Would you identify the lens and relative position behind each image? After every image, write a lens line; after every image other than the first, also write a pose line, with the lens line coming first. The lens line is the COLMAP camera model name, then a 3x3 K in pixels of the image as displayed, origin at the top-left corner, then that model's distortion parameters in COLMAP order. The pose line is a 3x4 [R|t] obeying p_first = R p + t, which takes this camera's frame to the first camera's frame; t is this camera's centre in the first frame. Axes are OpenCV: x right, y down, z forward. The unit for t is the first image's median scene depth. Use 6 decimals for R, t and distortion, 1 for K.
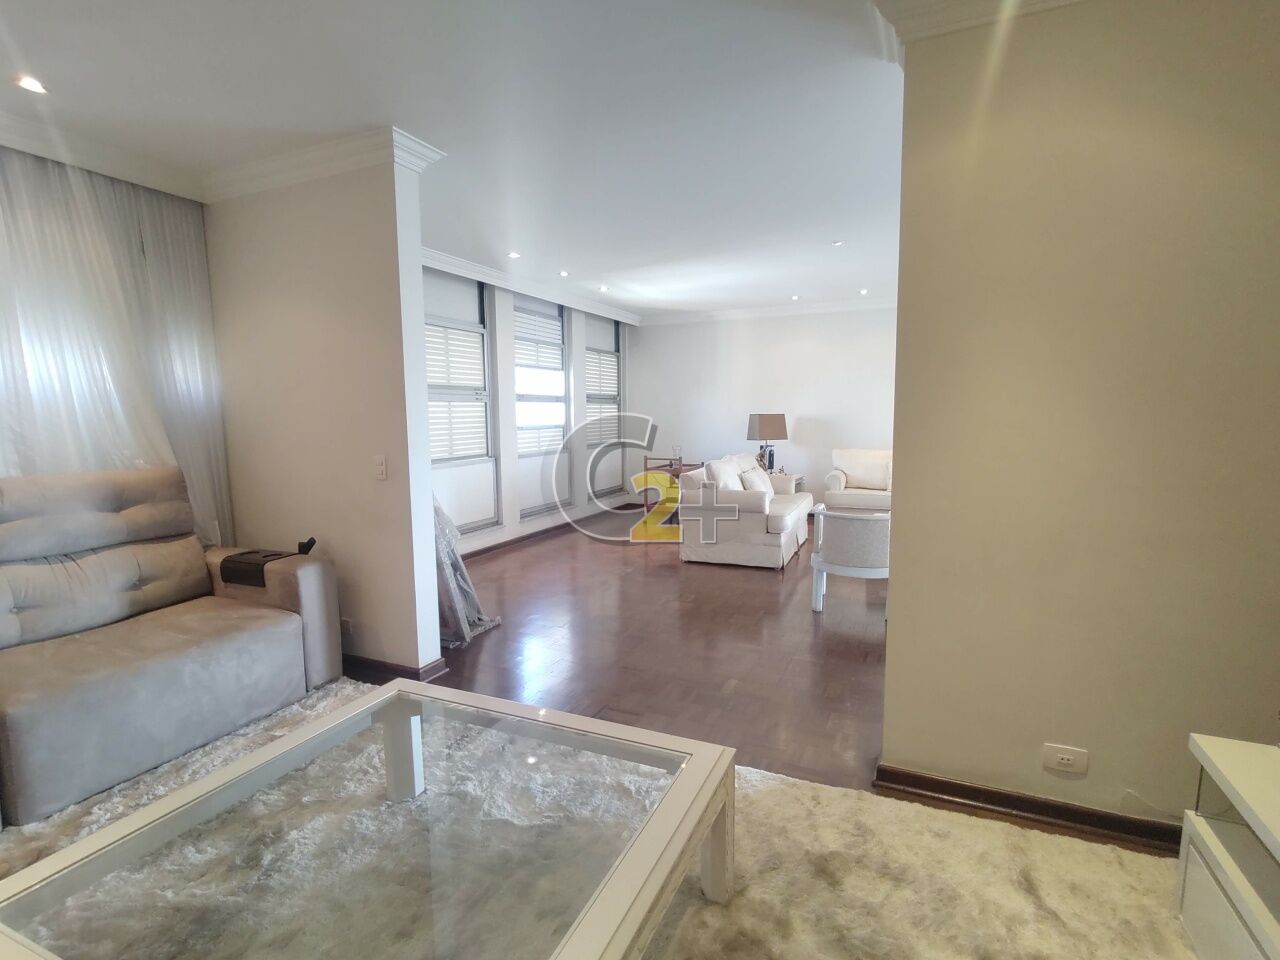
lens RADIAL K [[643.8, 0, 640.7], [0, 643.8, 483.6], [0, 0, 1]] dist [0.004715, 0.001279]
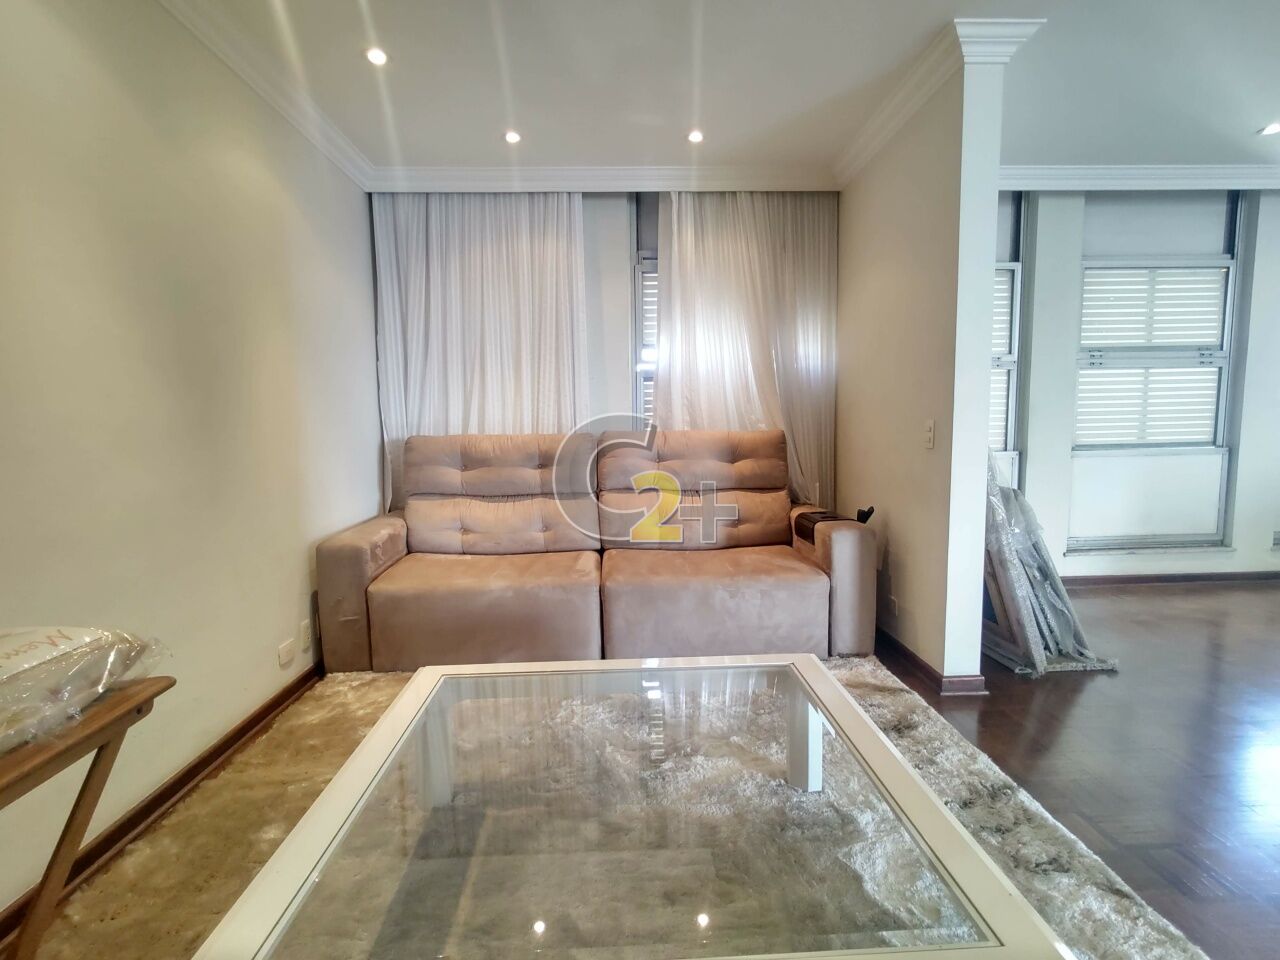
lens RADIAL K [[643.8, 0, 640.7], [0, 643.8, 483.6], [0, 0, 1]] dist [0.004715, 0.001279]
pose [[0.450823, 0.091339, -0.887928, 0.199730], [-0.088772, 0.994407, 0.057220, 0.025796], [0.888188, 0.053027, 0.456410, 0.256334]]
